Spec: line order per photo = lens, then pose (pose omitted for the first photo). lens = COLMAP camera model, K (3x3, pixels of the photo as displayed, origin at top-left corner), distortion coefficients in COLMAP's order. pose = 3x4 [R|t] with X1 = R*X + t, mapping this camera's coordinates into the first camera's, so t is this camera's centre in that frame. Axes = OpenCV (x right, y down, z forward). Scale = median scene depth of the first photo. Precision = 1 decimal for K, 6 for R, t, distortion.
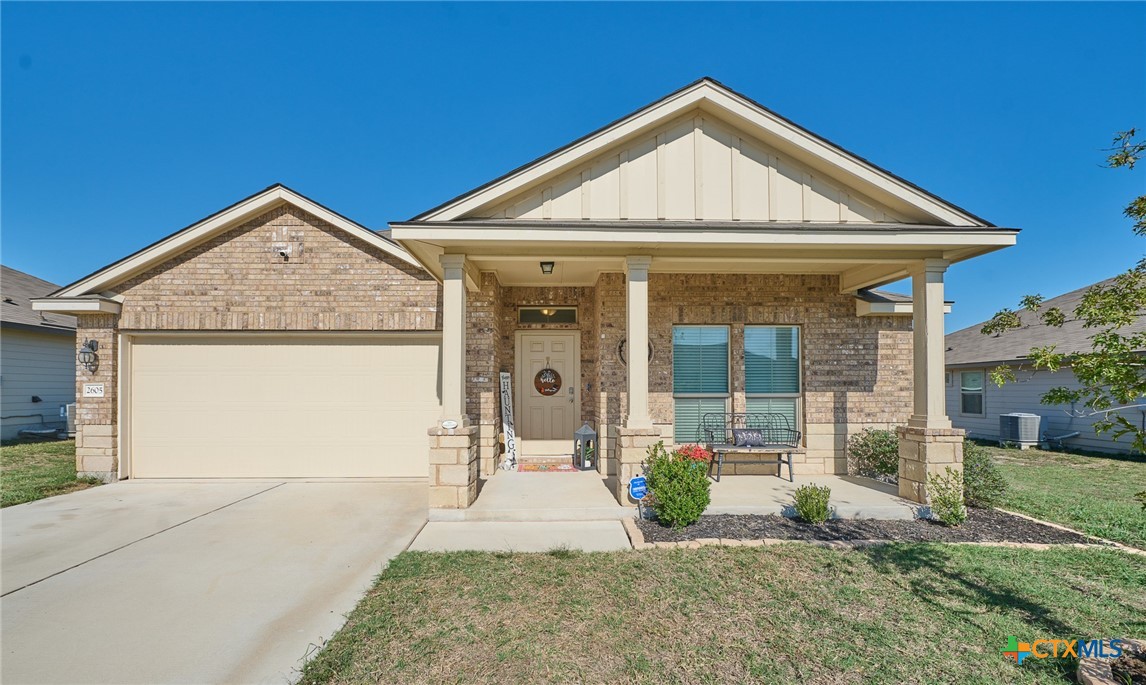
lens RADIAL K [[464.9, 0, 571.1], [0, 464.9, 382.0], [0, 0, 1]] dist [-0.007352, -0.000012]
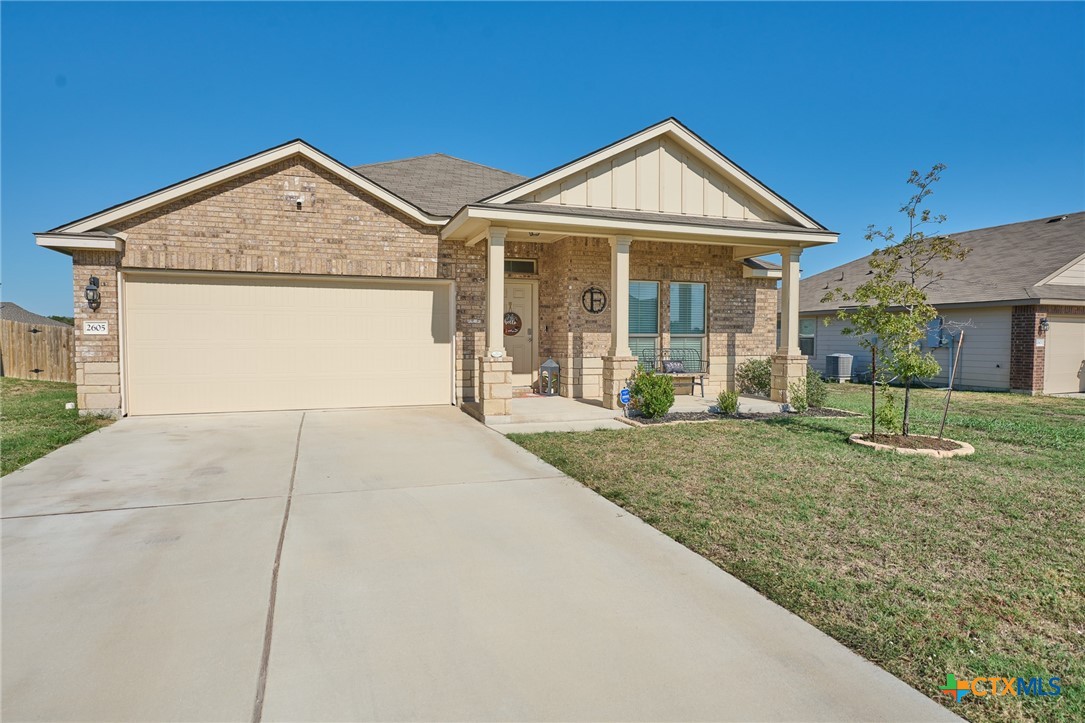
lens RADIAL K [[628.0, 0, 542.5], [0, 628.0, 361.5], [0, 0, 1]] dist [-0.001379, -0.000581]
pose [[0.948437, -0.009417, 0.316827, -0.544626], [-0.008273, 0.998483, 0.054443, 0.008982], [-0.316859, -0.054257, 0.946920, -0.590332]]
